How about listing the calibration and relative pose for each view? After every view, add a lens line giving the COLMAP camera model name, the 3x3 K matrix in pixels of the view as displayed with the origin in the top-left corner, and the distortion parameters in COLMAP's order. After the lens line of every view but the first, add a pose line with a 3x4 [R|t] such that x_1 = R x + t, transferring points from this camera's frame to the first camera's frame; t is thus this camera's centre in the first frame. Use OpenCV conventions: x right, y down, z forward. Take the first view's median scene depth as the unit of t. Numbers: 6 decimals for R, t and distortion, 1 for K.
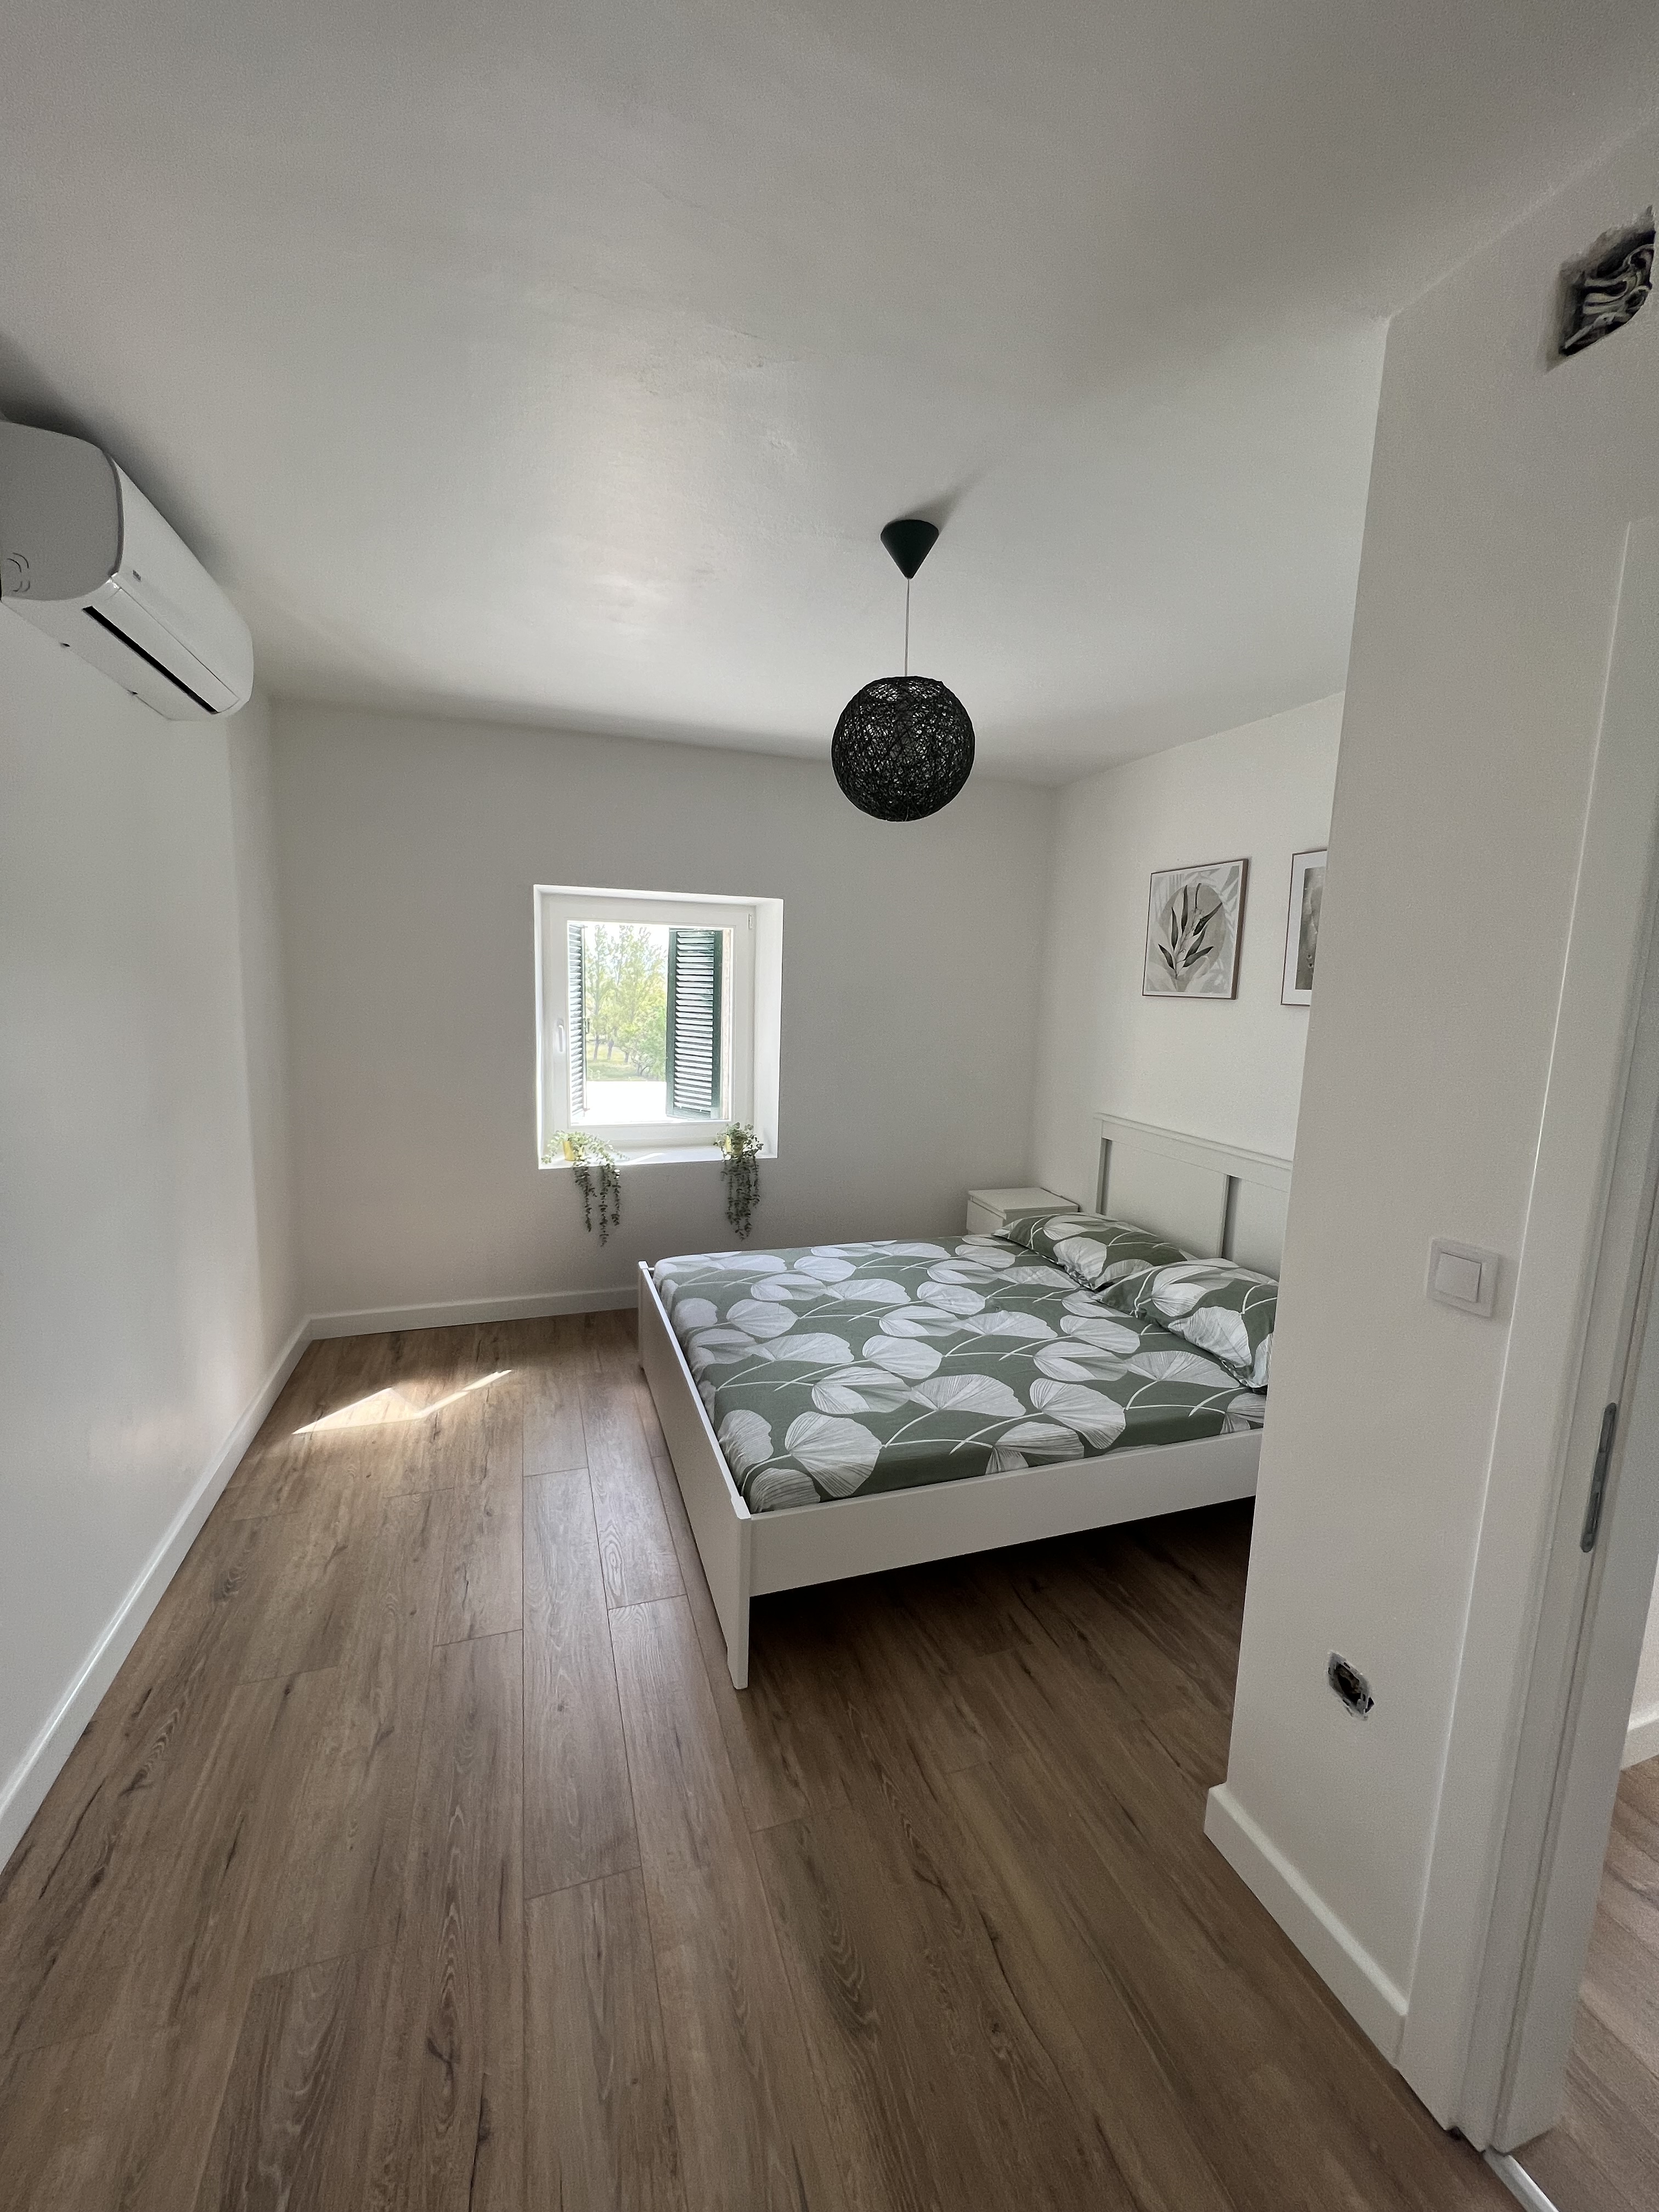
lens RADIAL K [[882.1, 0, 820.8], [0, 882.1, 1110.3], [0, 0, 1]] dist [-0.001820, 0.000071]
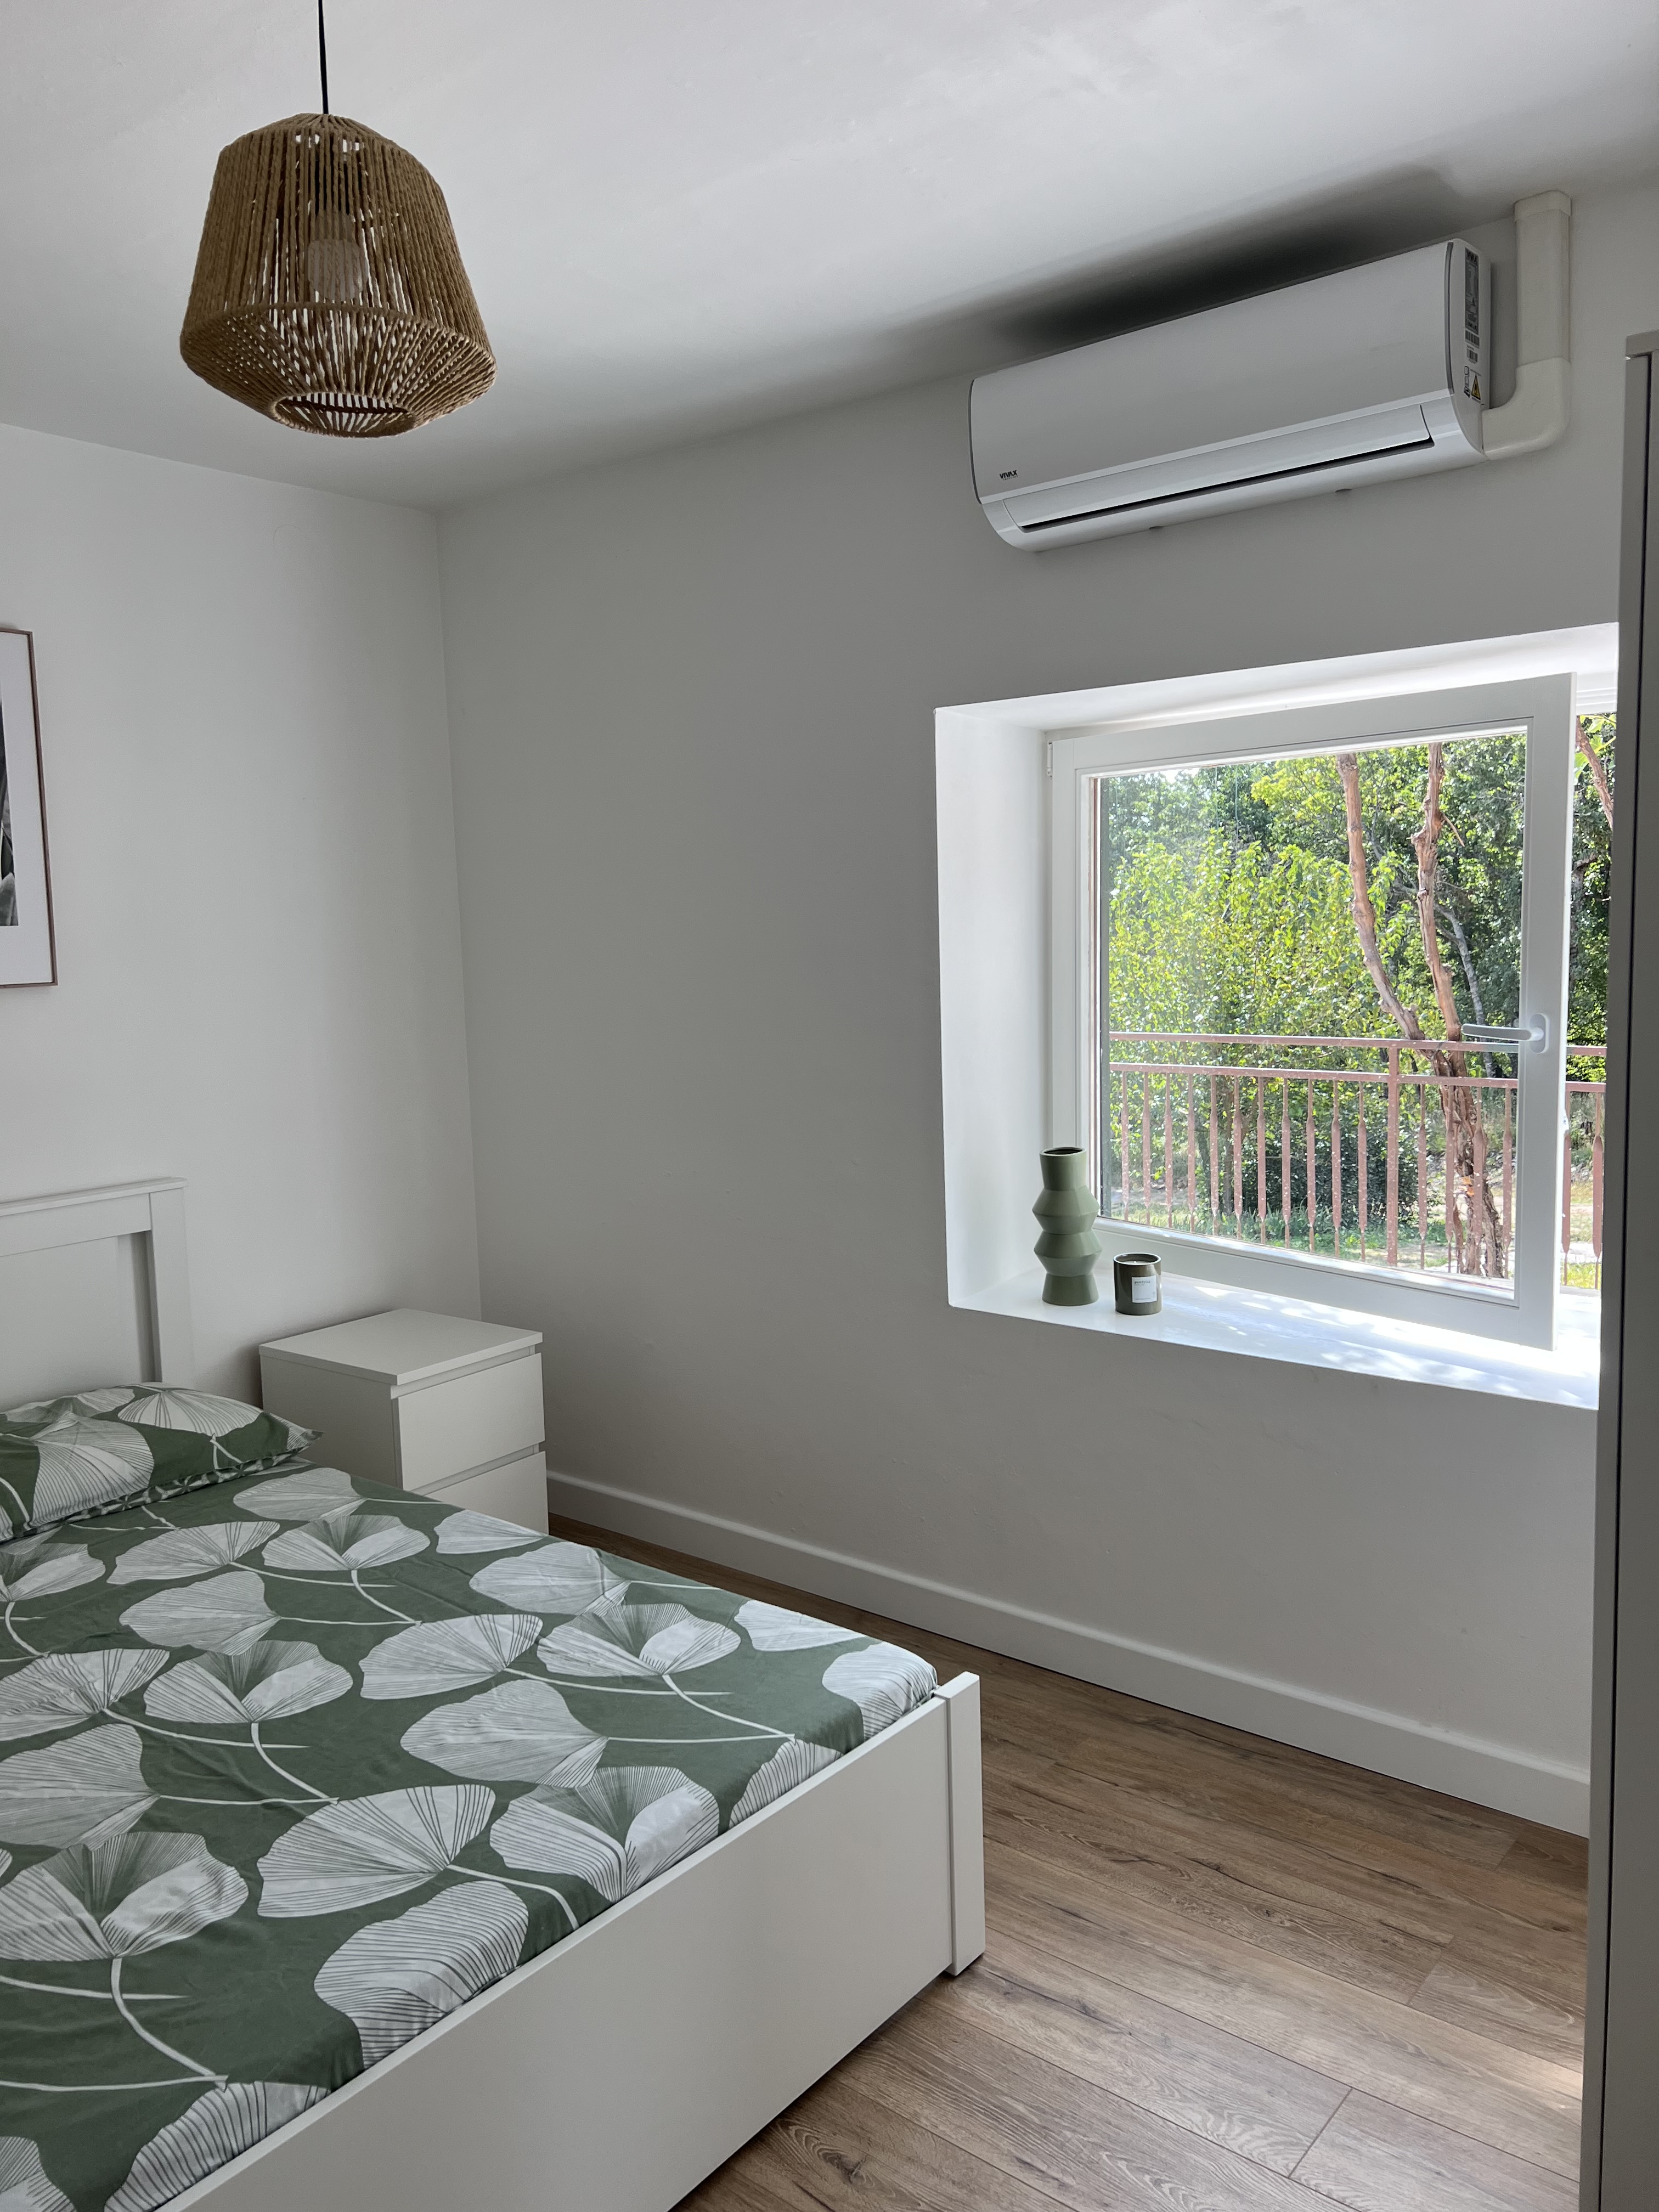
lens RADIAL K [[1646.0, 0, 805.7], [0, 1646.0, 1086.7], [0, 0, 1]] dist [0.043482, -0.050688]
pose [[-0.547152, -0.096987, 0.831395, -0.616153], [0.141234, 0.968326, 0.205908, -0.155760], [-0.825032, 0.230084, -0.516123, 1.009456]]
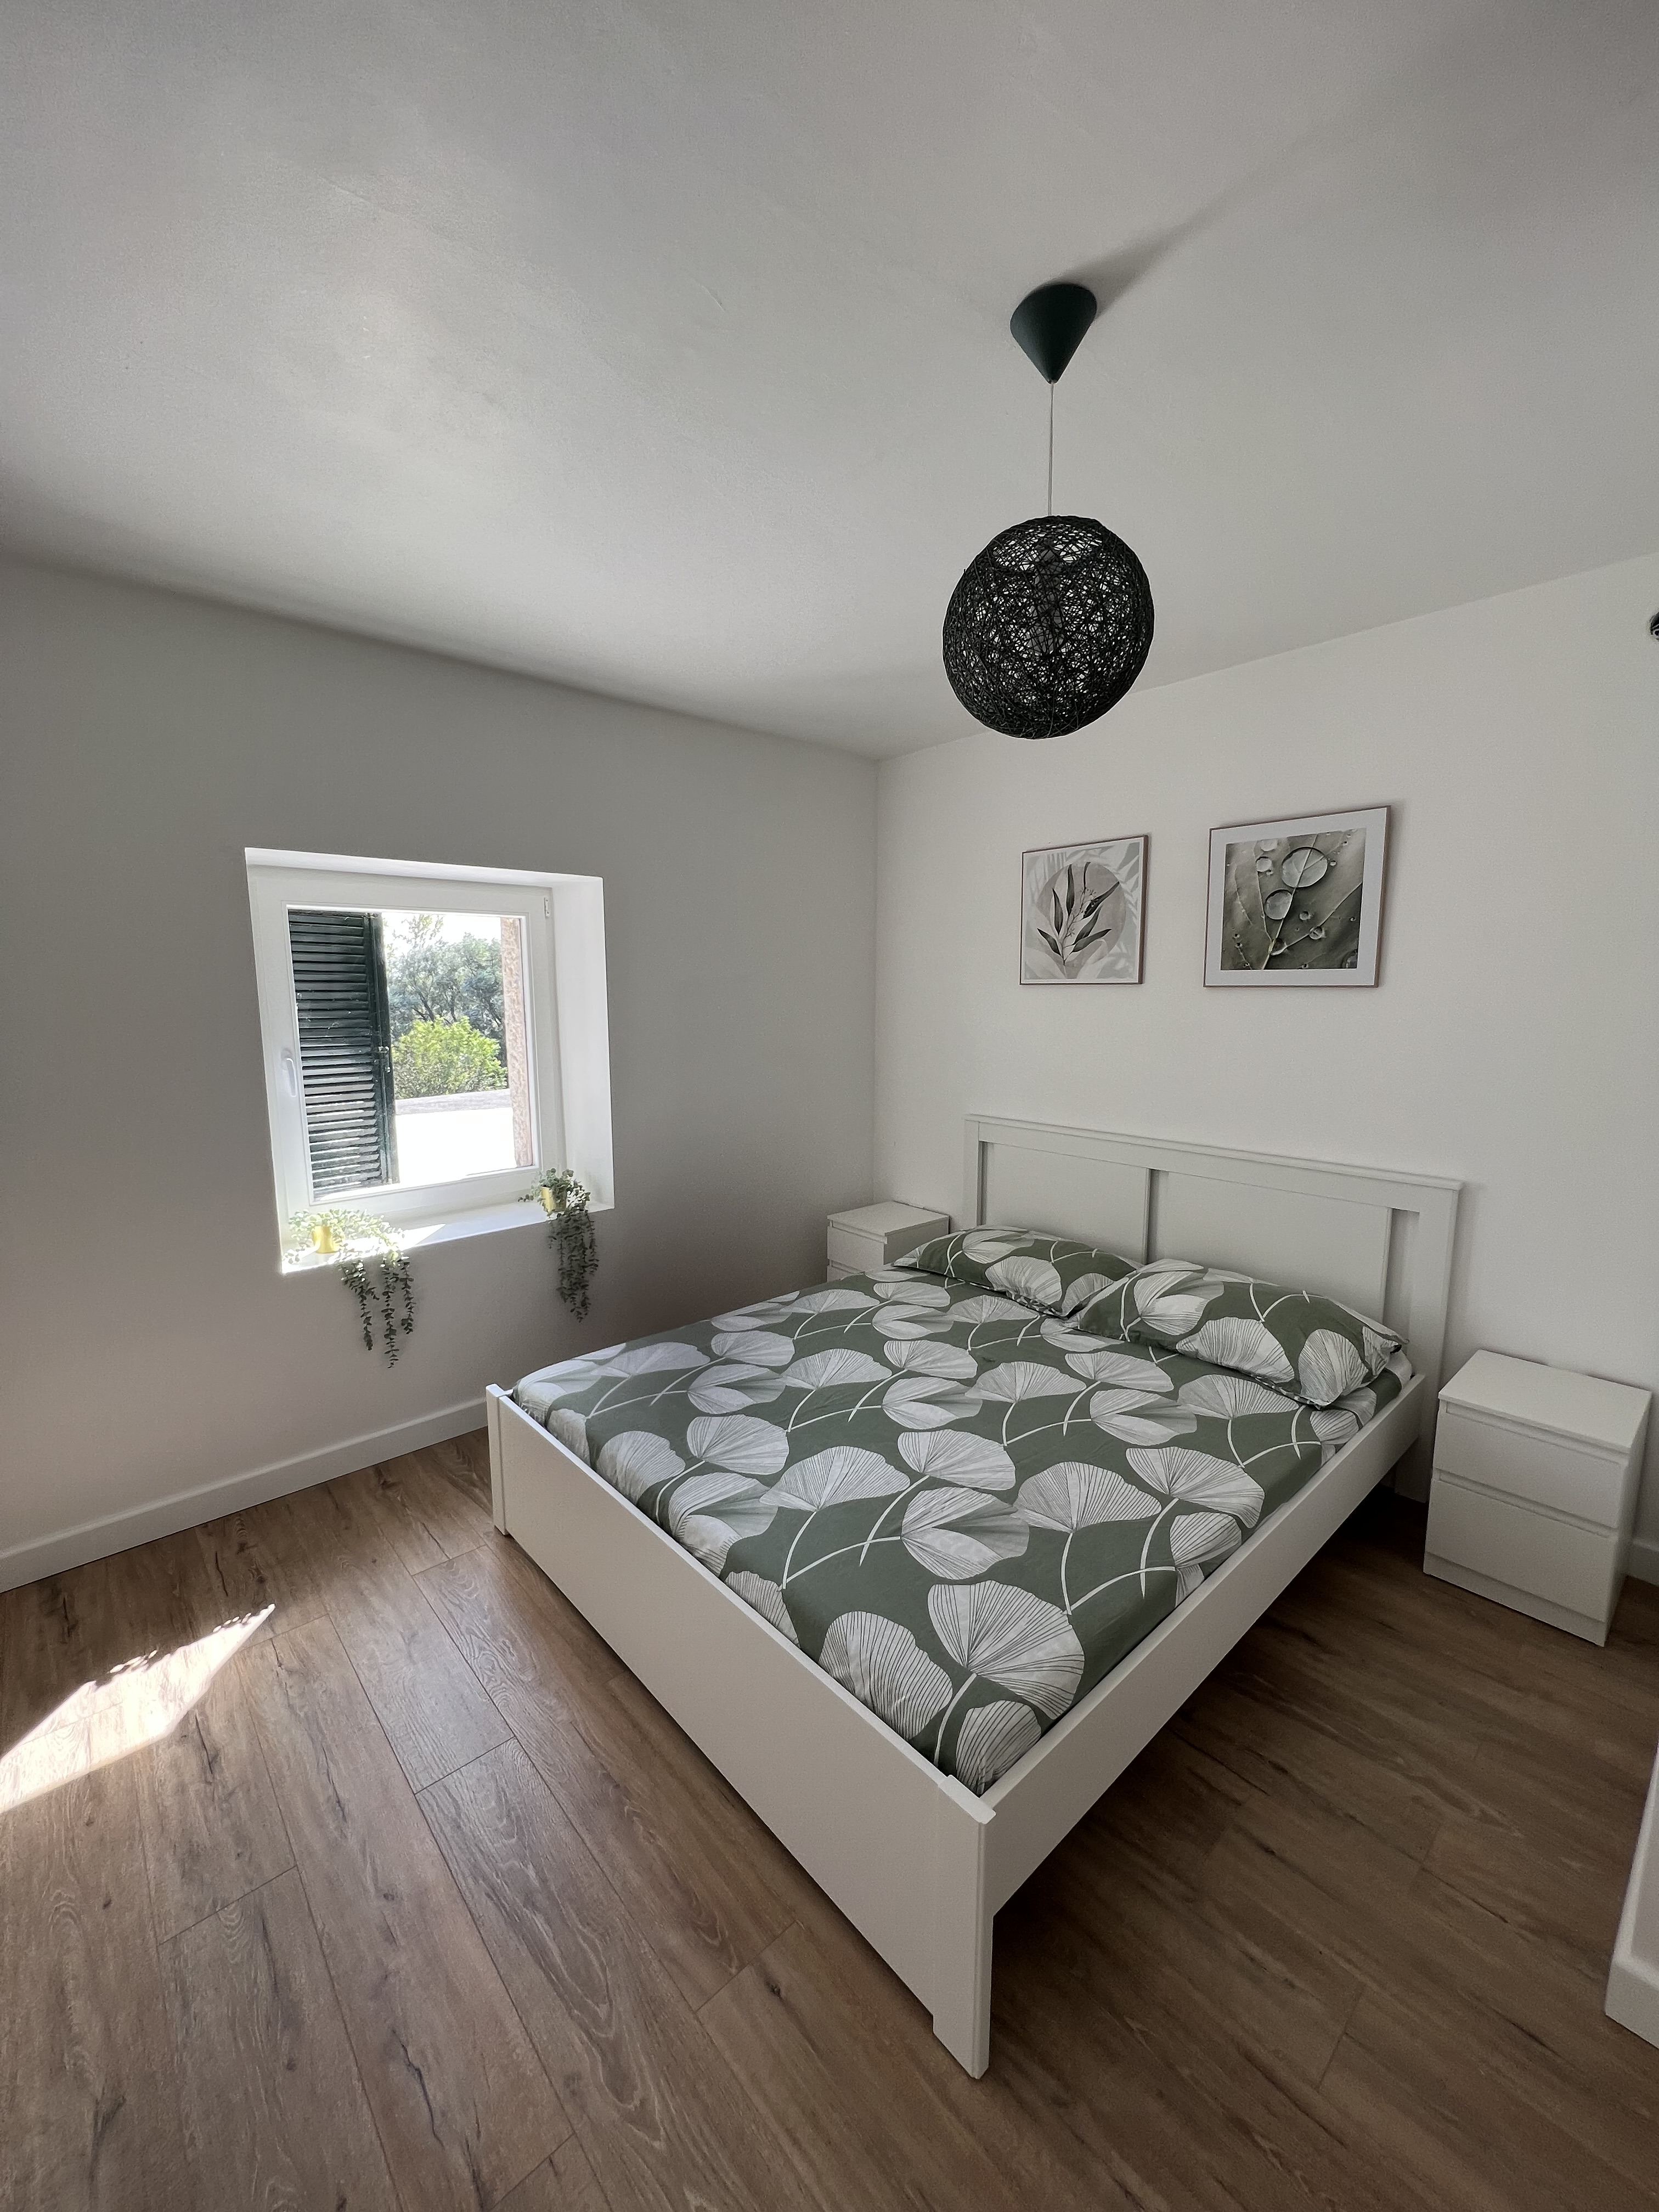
lens RADIAL K [[882.1, 0, 820.8], [0, 882.1, 1110.3], [0, 0, 1]] dist [-0.001820, 0.000071]
pose [[0.918735, -0.088615, 0.384804, -0.232069], [0.090363, 0.995816, 0.013577, -0.035464], [-0.384397, 0.022298, 0.922898, 0.268866]]
